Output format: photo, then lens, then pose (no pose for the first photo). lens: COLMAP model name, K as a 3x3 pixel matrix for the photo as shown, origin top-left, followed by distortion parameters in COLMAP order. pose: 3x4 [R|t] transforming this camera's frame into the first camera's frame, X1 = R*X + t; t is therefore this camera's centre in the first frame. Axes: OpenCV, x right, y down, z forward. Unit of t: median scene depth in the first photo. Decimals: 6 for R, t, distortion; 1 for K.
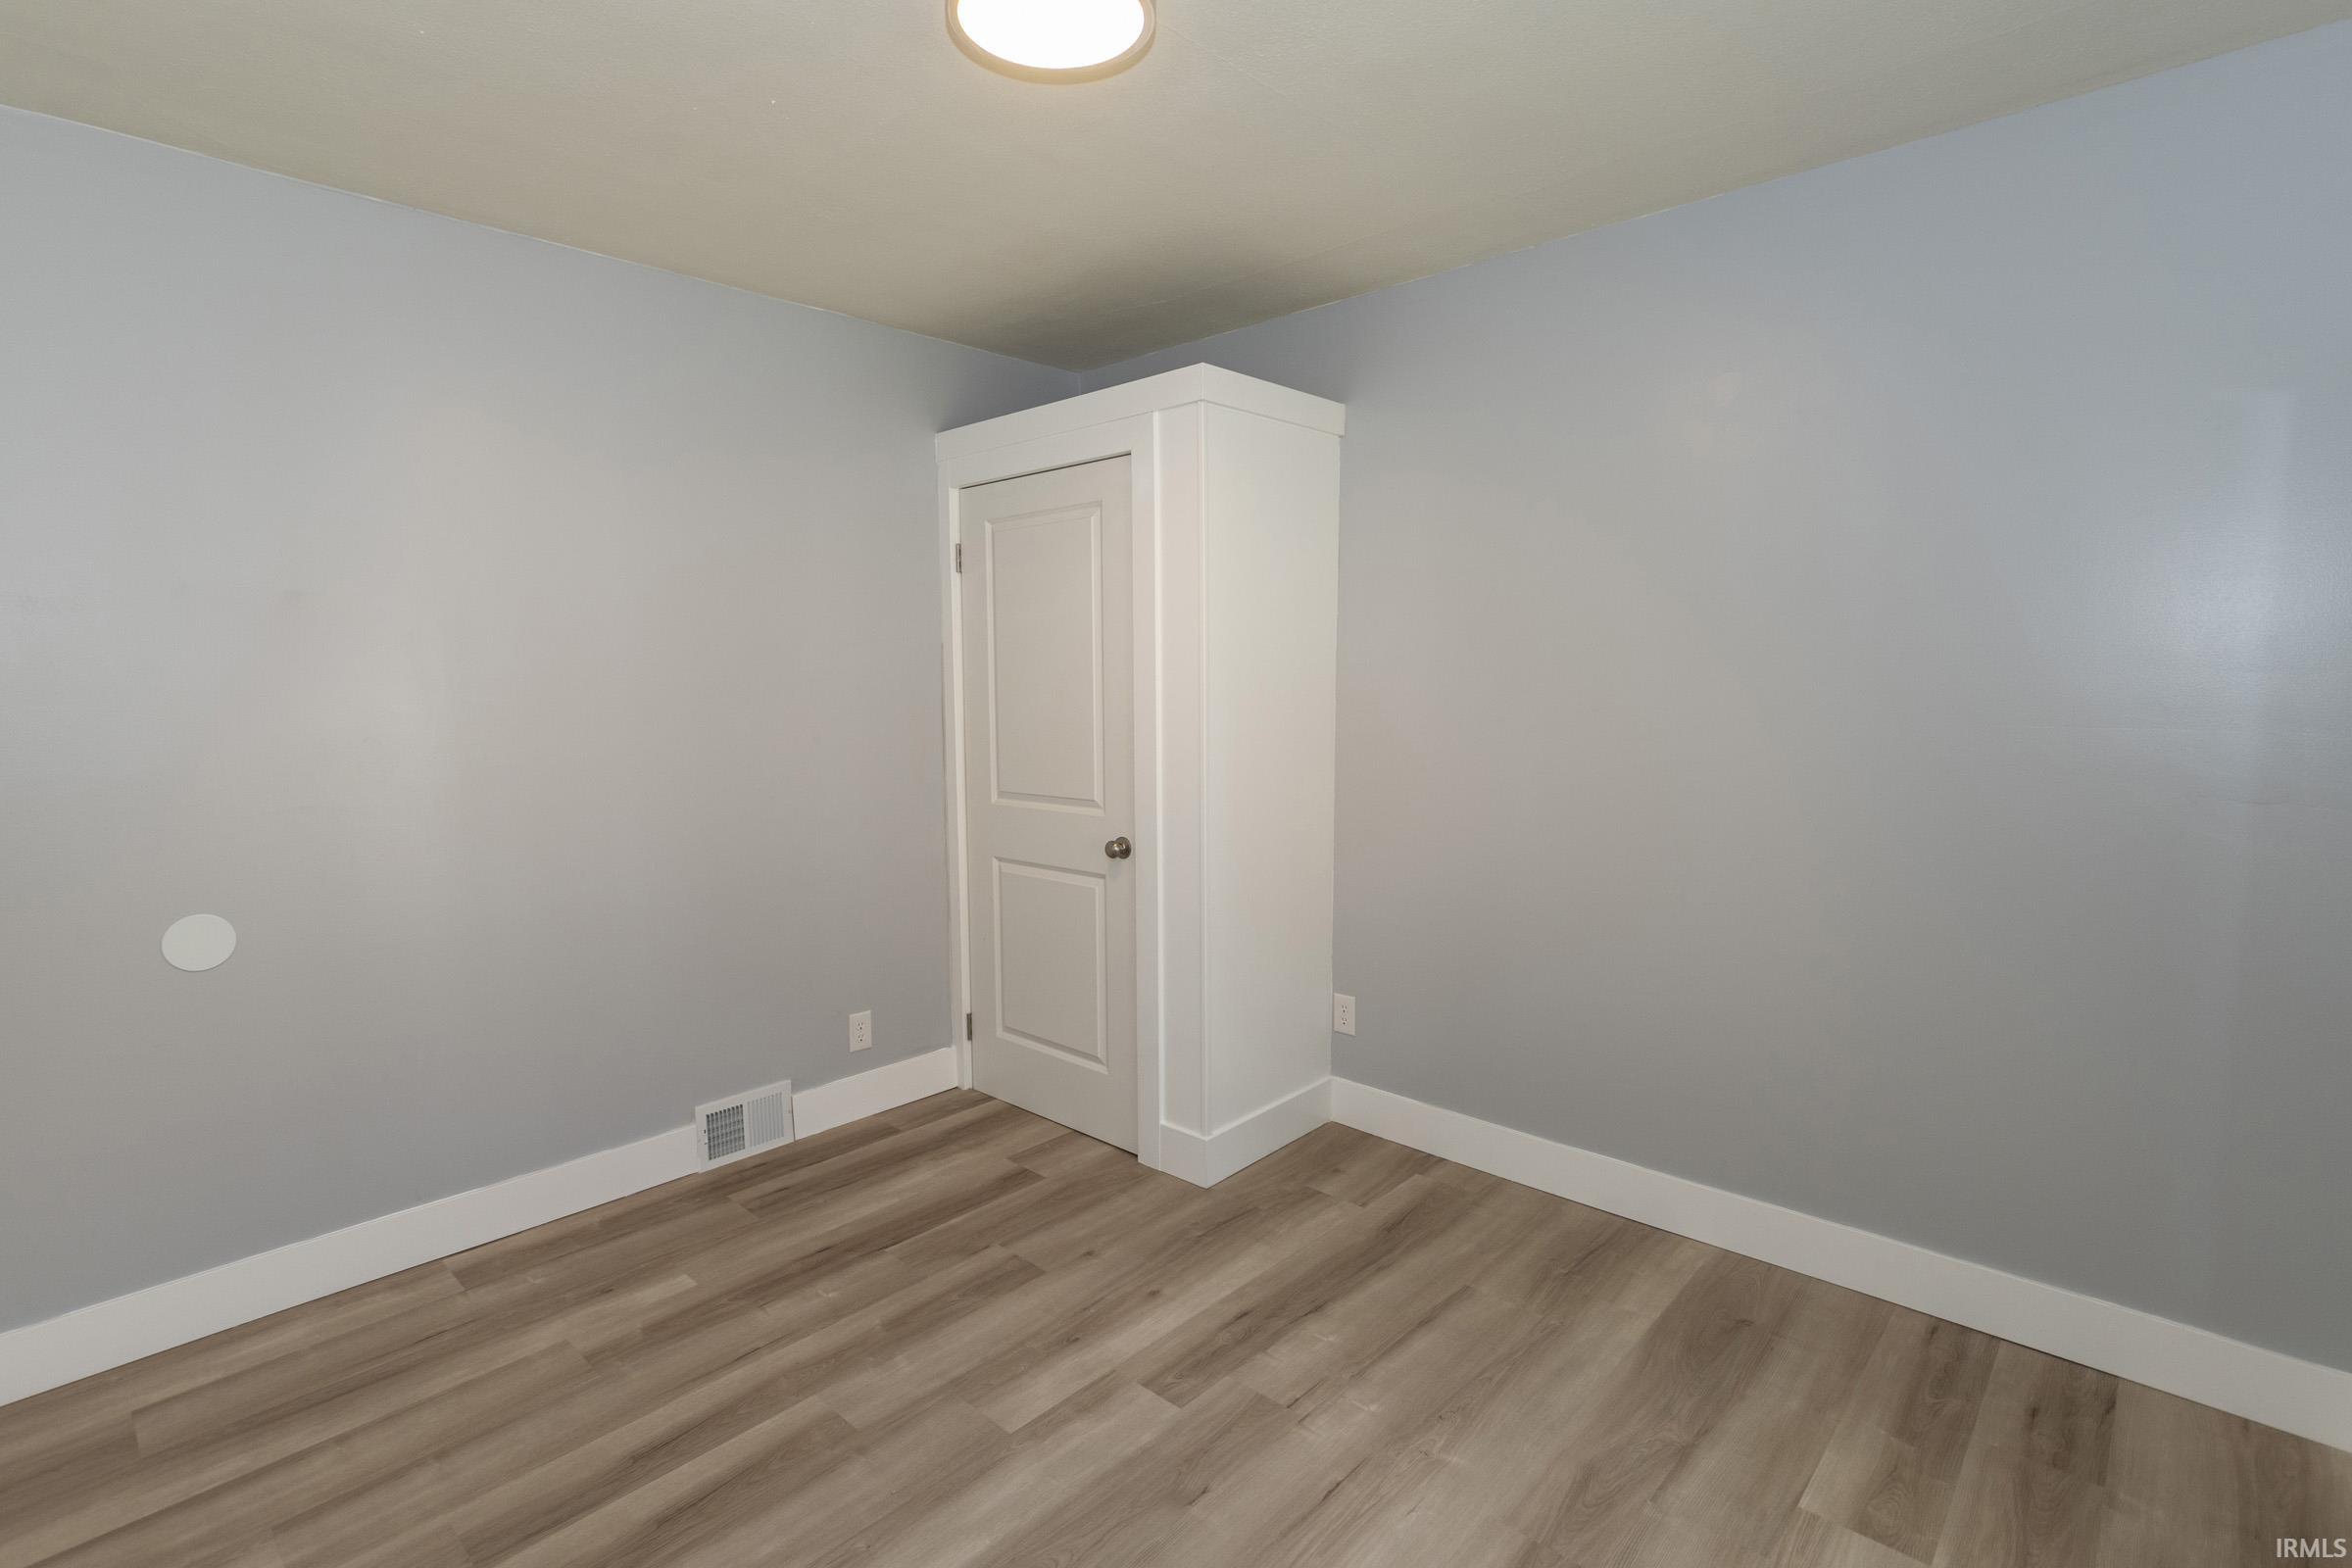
lens RADIAL K [[1137.1, 0, 1163.1], [0, 1137.1, 785.8], [0, 0, 1]] dist [0.001000, 0.000607]
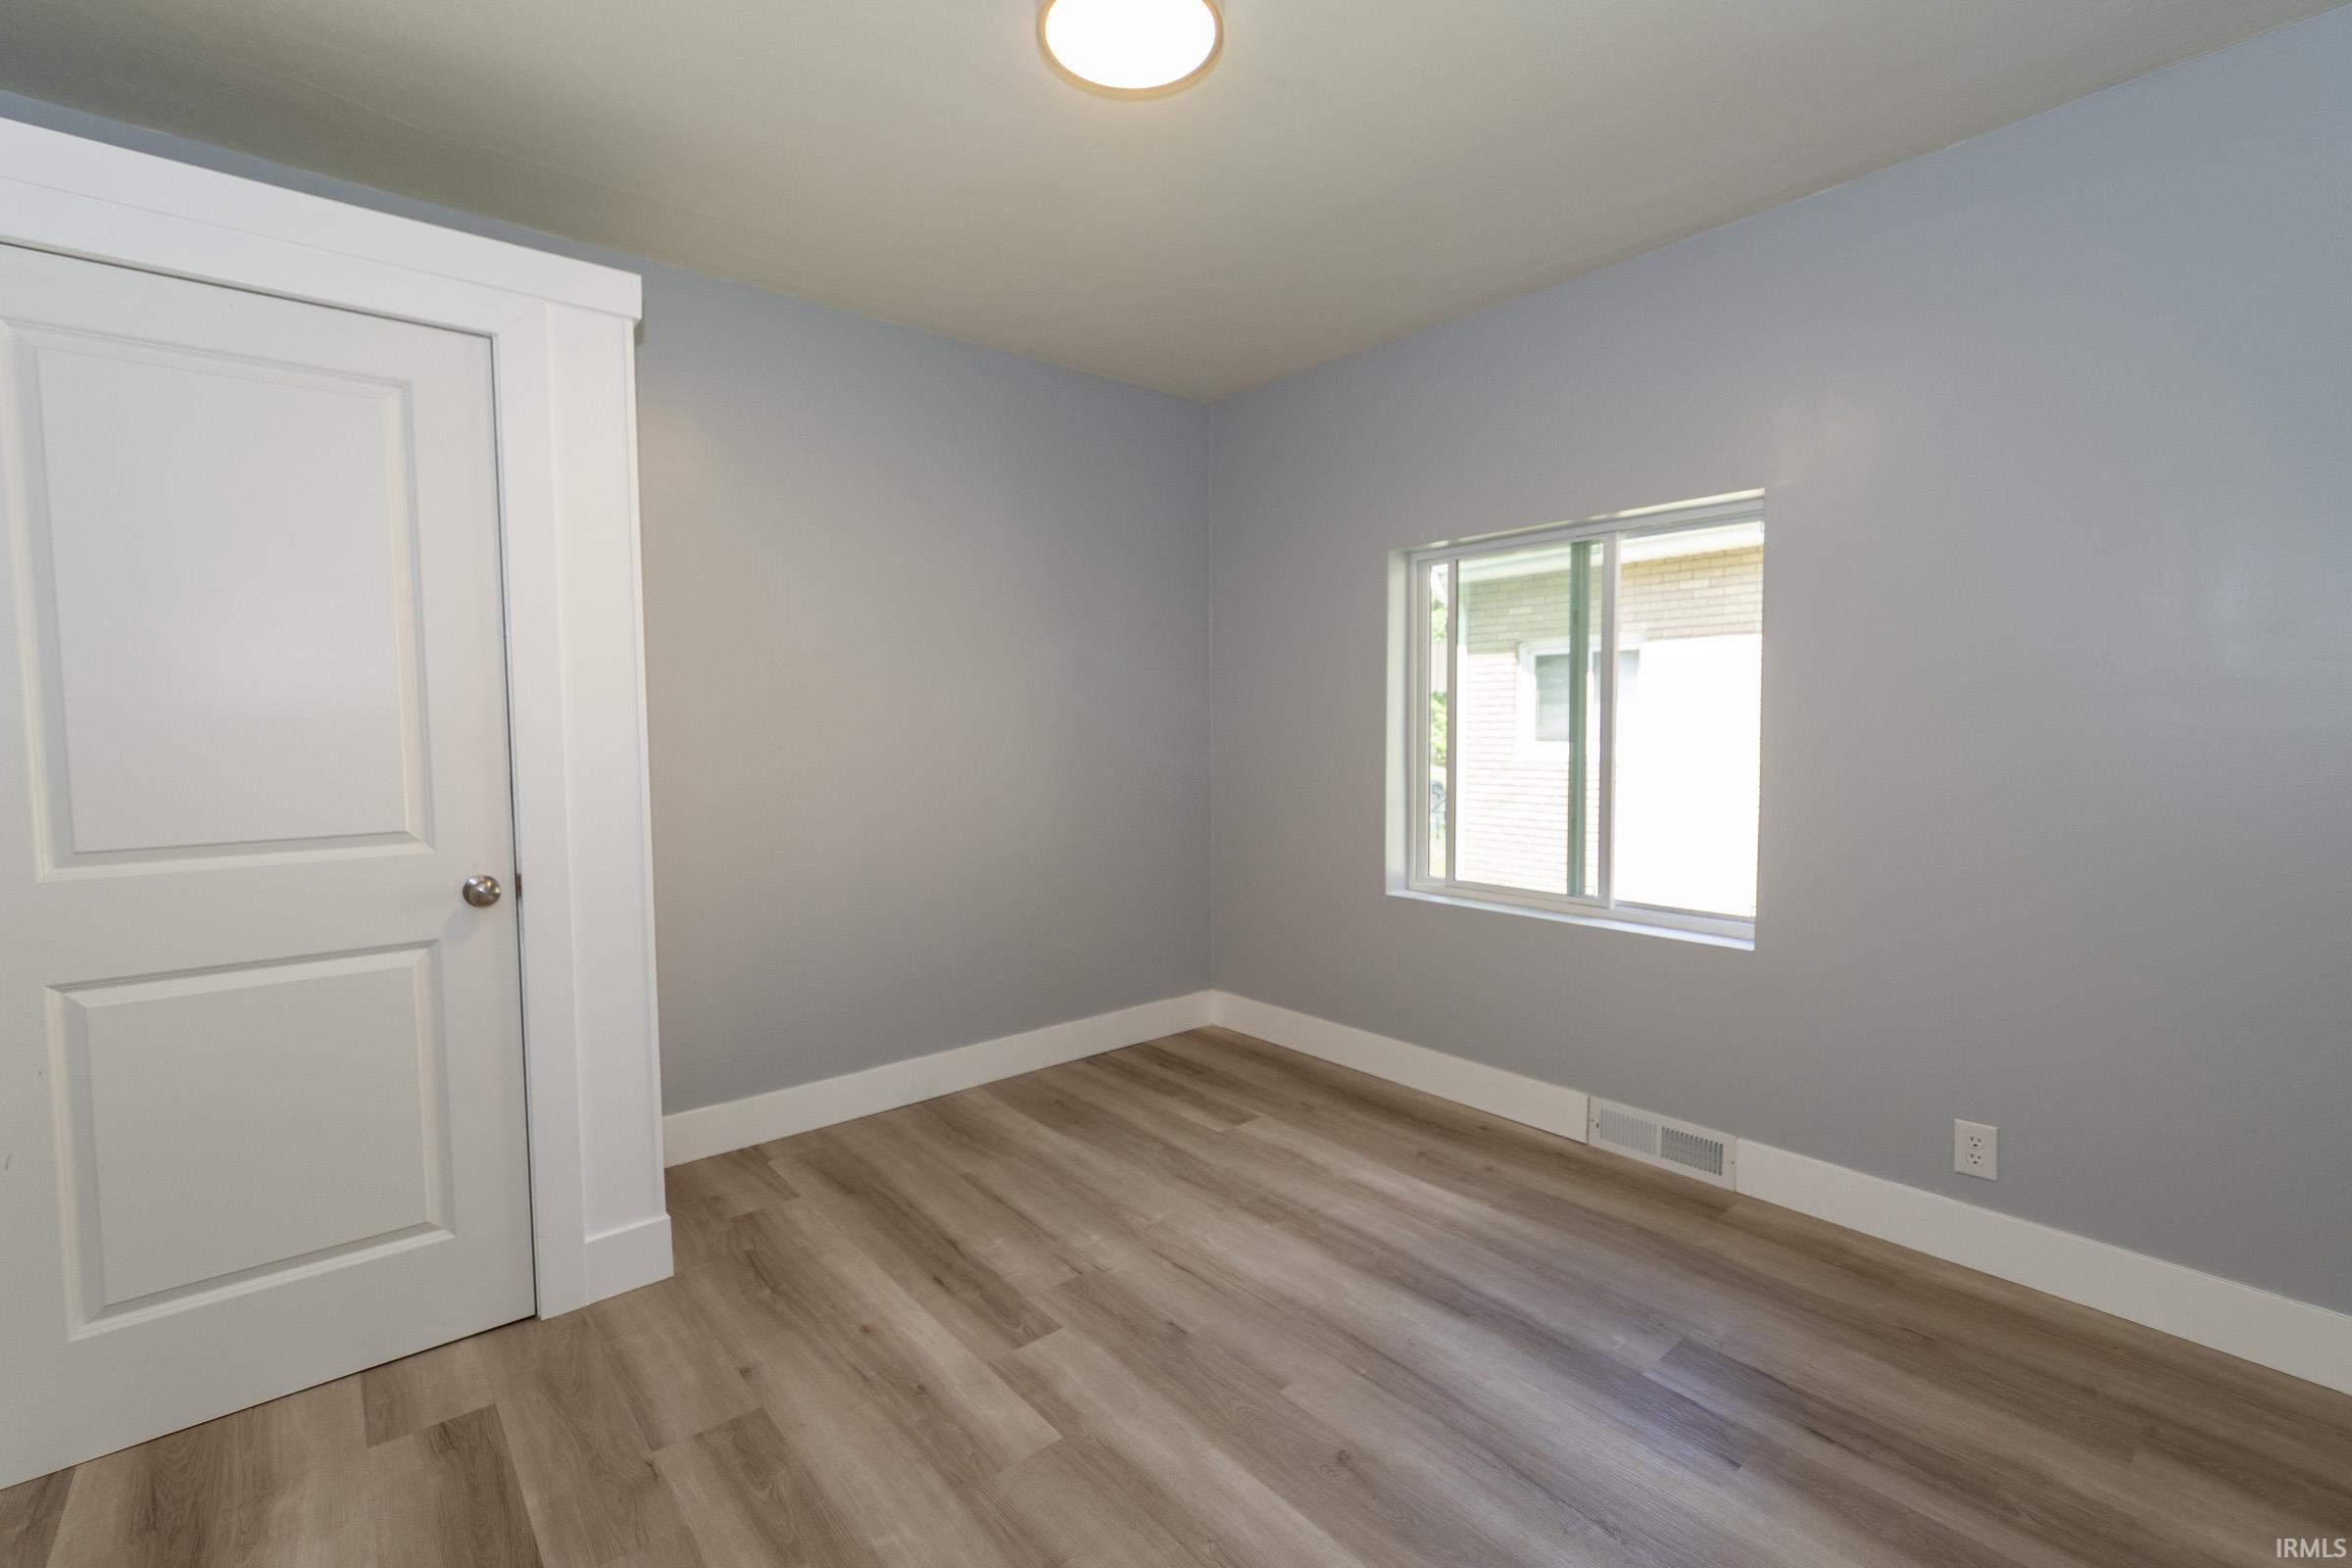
lens RADIAL K [[1033.8, 0, 1163.6], [0, 1033.8, 778.8], [0, 0, 1]] dist [-0.001249, -0.000011]
pose [[0.111639, -0.050810, 0.992449, -0.783906], [0.110704, 0.993112, 0.038391, 0.011232], [-0.987563, 0.105582, 0.116495, 0.642152]]
